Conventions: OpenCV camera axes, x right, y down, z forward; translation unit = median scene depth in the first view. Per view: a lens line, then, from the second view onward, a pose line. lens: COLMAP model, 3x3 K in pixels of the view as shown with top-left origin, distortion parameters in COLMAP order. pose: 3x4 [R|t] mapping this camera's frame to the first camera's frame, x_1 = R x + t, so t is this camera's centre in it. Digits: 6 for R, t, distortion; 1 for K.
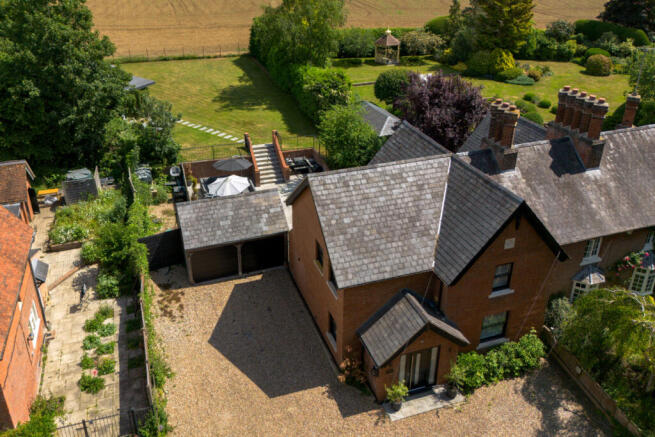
lens RADIAL K [[534.2, 0, 326.4], [0, 534.2, 158.5], [0, 0, 1]] dist [0.072506, -0.107906]
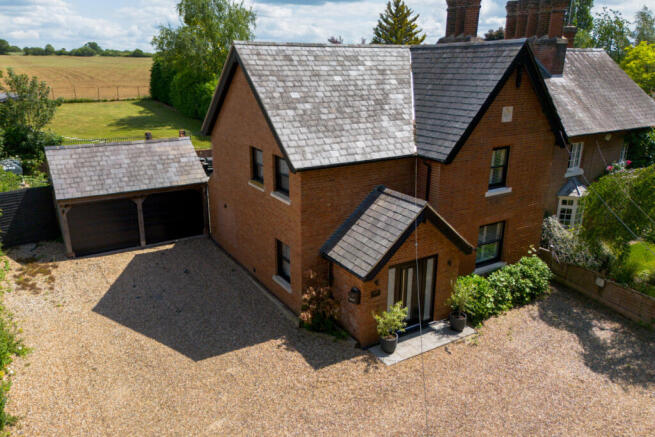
lens RADIAL K [[475.5, 0, 327.0], [0, 475.5, 193.5], [0, 0, 1]] dist [0.055558, -0.062123]
pose [[0.977572, -0.056798, 0.202800, -0.054131], [0.084543, 0.987787, -0.130882, 0.321021], [-0.192889, 0.145091, 0.970434, 0.381504]]
